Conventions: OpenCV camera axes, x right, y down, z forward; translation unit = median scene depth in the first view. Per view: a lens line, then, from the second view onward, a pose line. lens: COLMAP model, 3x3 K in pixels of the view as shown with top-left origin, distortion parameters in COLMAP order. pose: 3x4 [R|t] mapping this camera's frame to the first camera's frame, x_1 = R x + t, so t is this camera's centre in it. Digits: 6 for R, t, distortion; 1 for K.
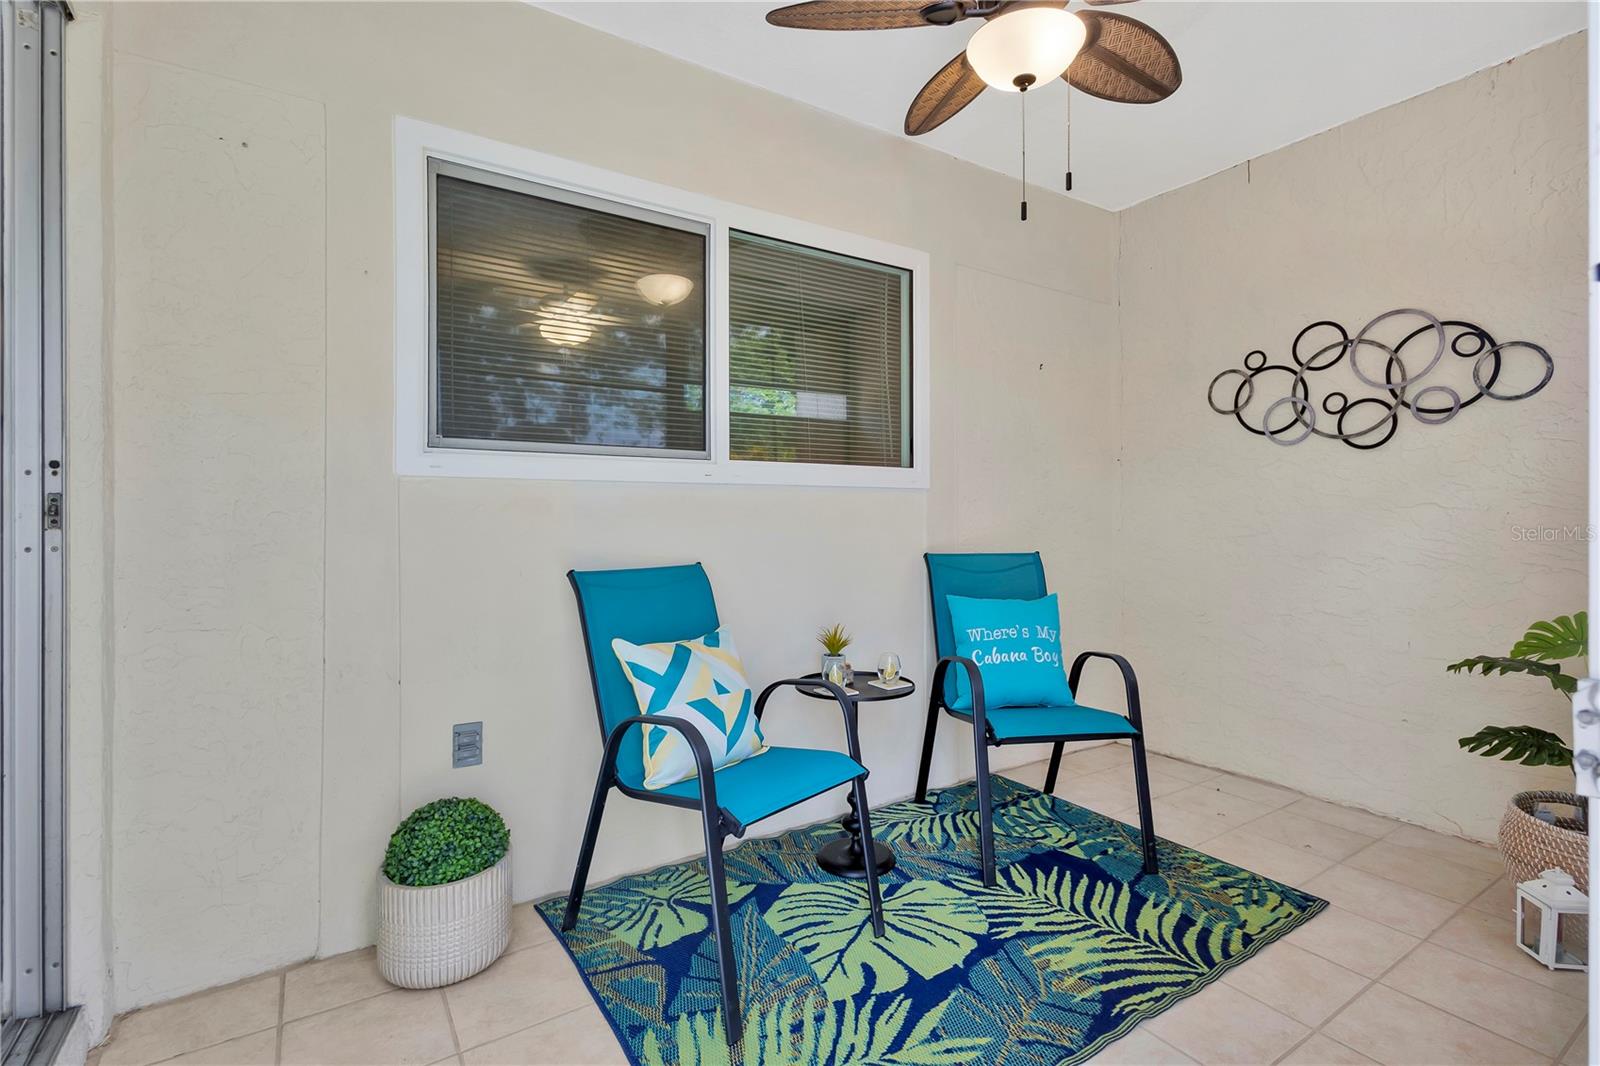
lens RADIAL K [[742.5, 0, 796.3], [0, 742.5, 519.4], [0, 0, 1]] dist [0.010820, 0.000887]
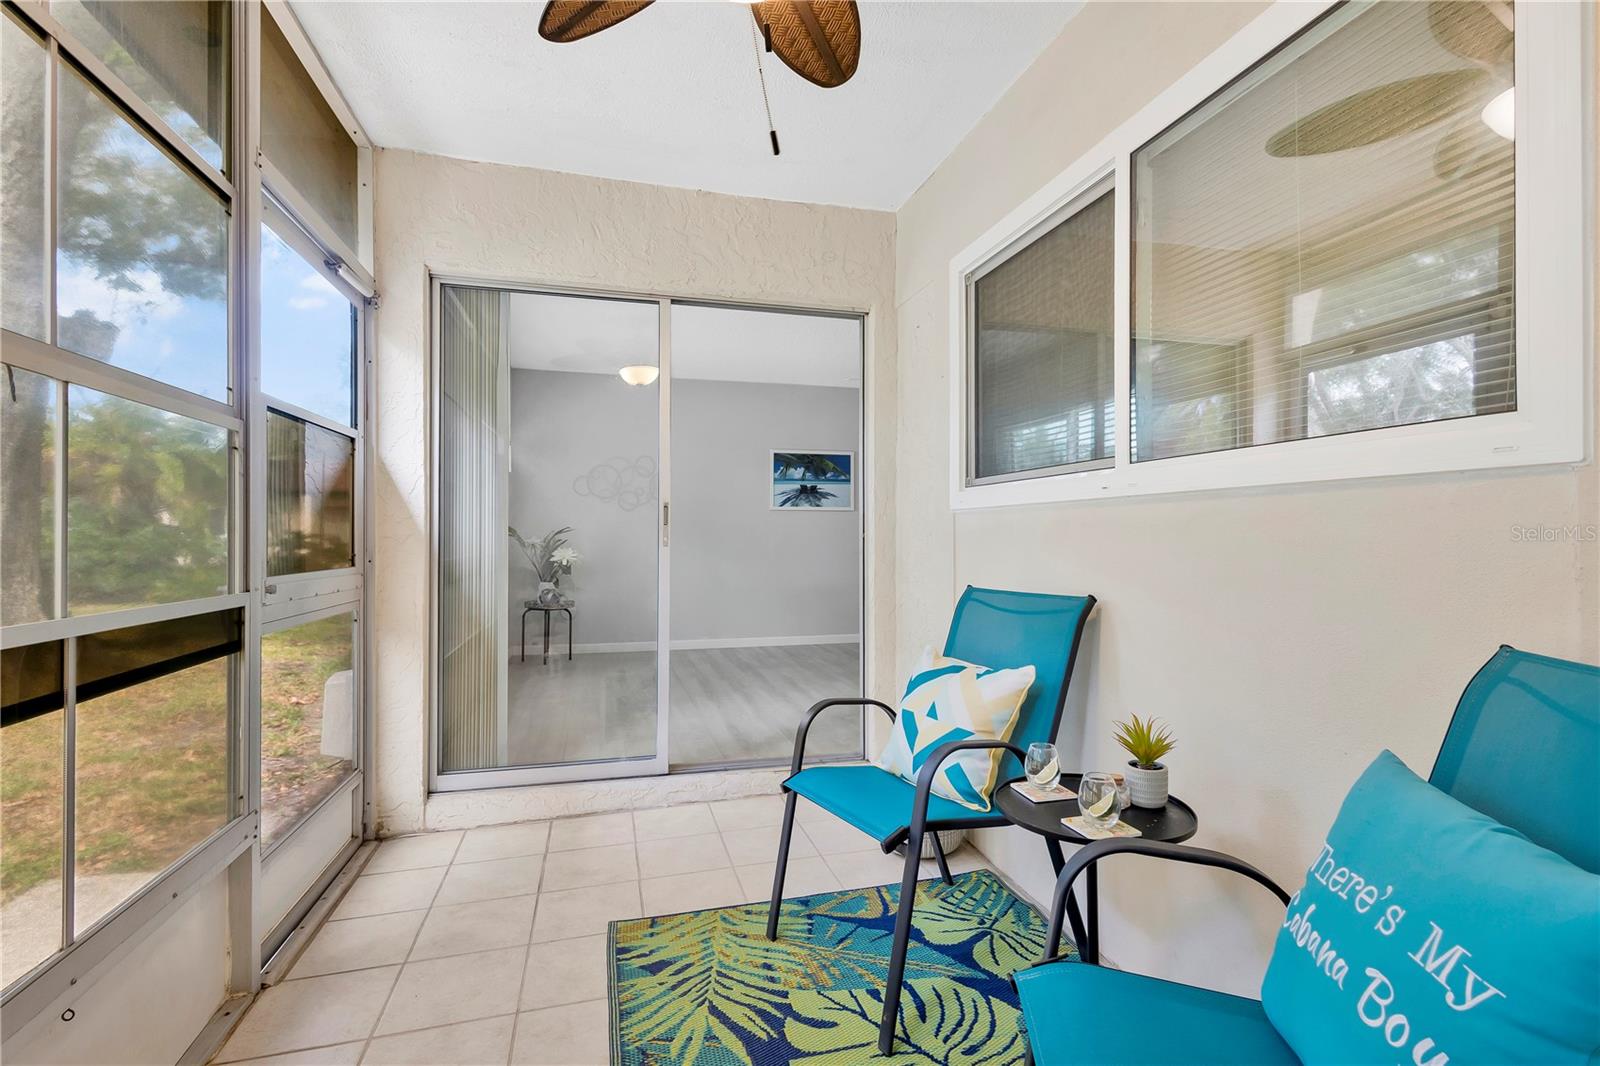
lens RADIAL K [[742.5, 0, 802.1], [0, 742.5, 534.2], [0, 0, 1]] dist [0.010820, 0.000887]
pose [[-0.306289, -0.000722, -0.951938, 0.808471], [-0.001770, 0.999998, -0.000189, -0.009756], [0.951937, 0.001627, -0.306290, 1.019546]]
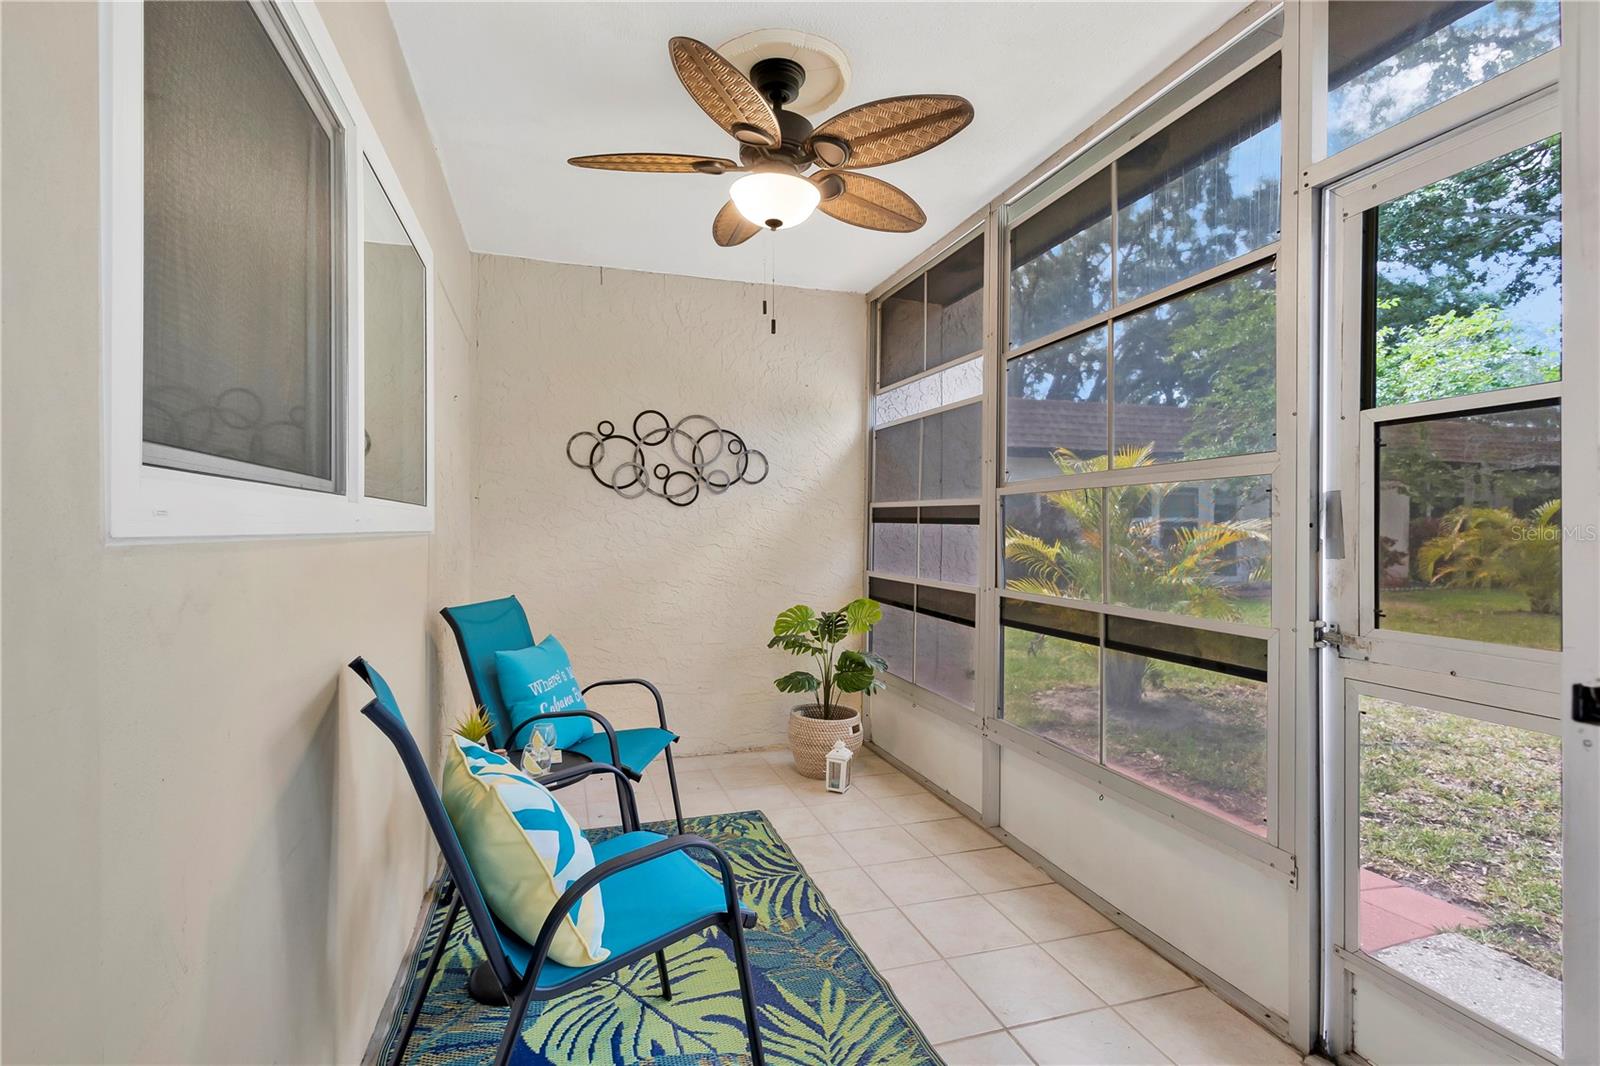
lens RADIAL K [[742.5, 0, 799.9], [0, 742.5, 531.1], [0, 0, 1]] dist [0.010820, 0.000887]
pose [[0.261472, 0.004106, 0.965202, -0.704231], [-0.003880, 0.999987, -0.003202, -0.052689], [-0.965203, -0.002908, 0.261485, 0.500331]]
